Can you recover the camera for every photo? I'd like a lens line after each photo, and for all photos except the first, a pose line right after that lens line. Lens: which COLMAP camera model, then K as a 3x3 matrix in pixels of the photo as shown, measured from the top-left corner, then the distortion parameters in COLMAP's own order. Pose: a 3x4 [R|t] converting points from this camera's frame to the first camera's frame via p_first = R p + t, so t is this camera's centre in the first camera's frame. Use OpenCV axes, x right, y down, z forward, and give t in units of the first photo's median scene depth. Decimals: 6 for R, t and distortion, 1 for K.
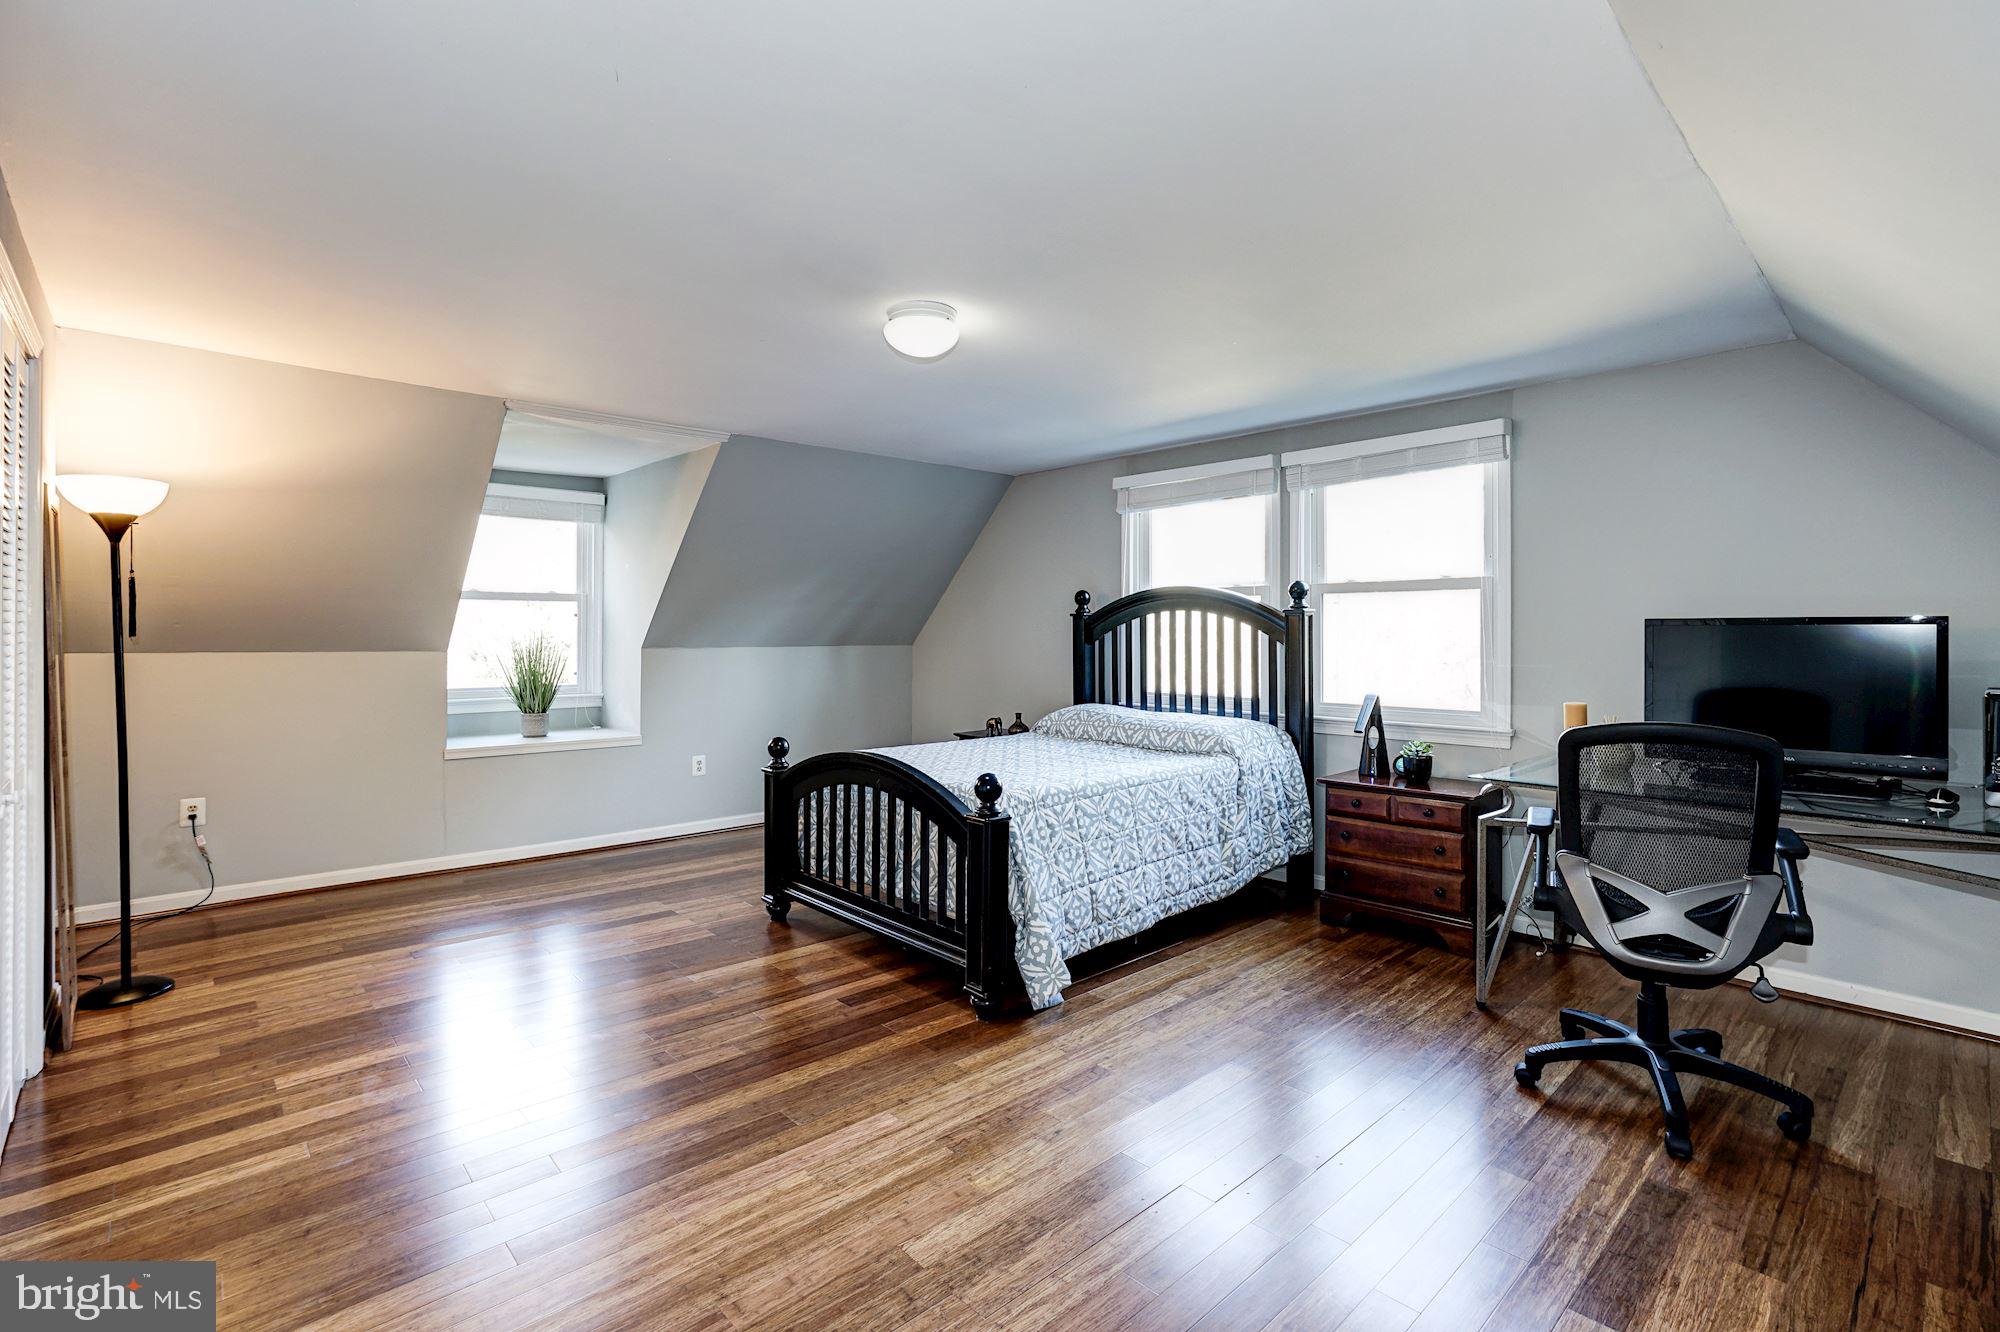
lens RADIAL K [[915.7, 0, 1004.1], [0, 915.7, 644.8], [0, 0, 1]] dist [-0.027796, 0.011536]
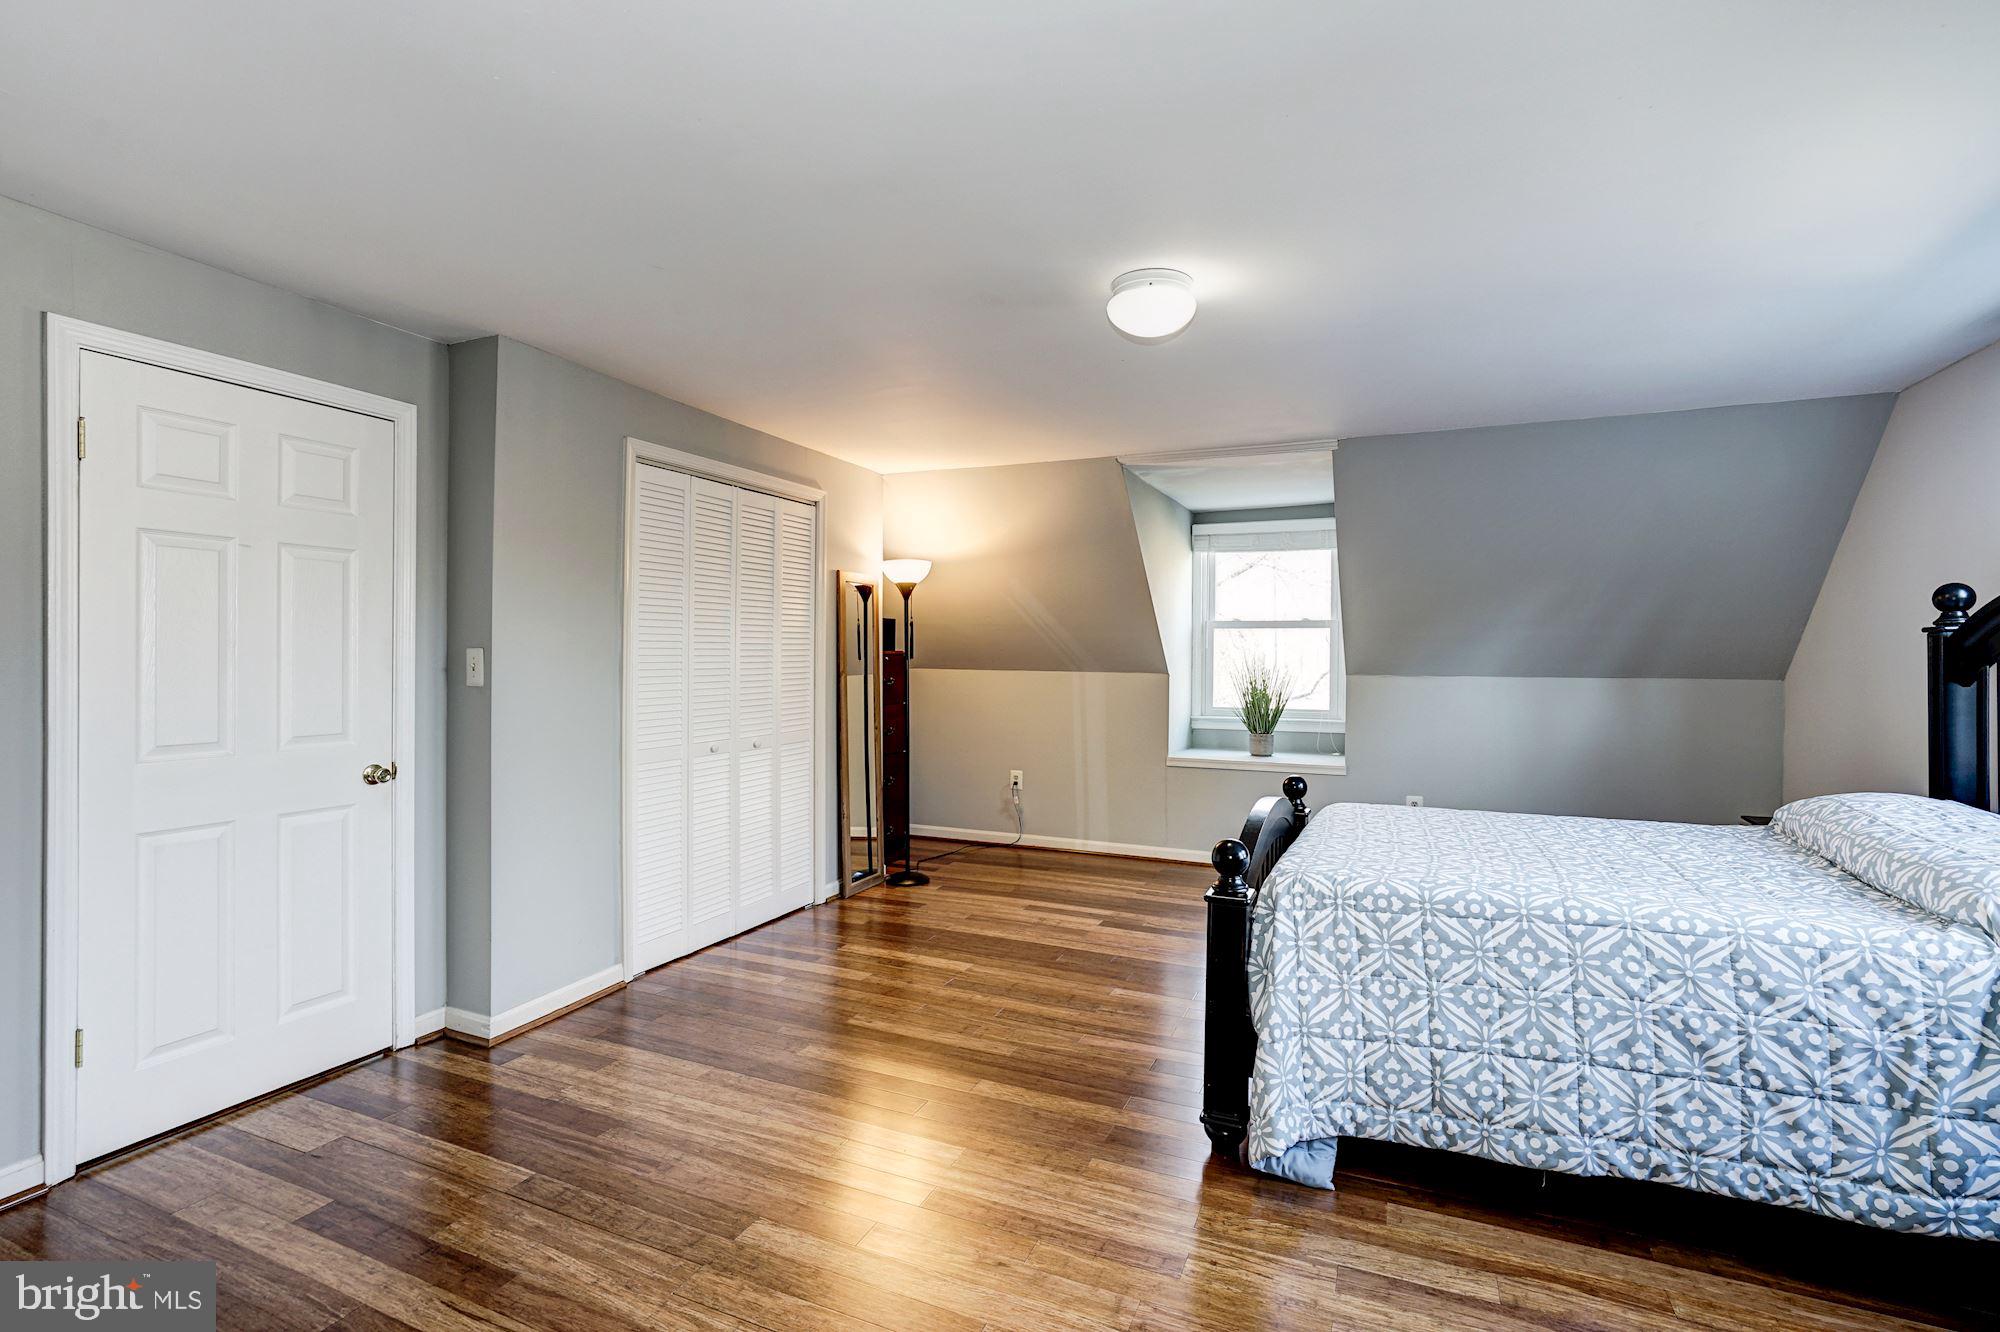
lens RADIAL K [[915.7, 0, 986.3], [0, 915.7, 653.5], [0, 0, 1]] dist [-0.027796, 0.011536]
pose [[0.402029, -0.000005, -0.915627, 0.526557], [-0.017901, 0.999809, -0.007865, -0.006996], [0.915452, 0.019552, 0.401952, 0.422273]]
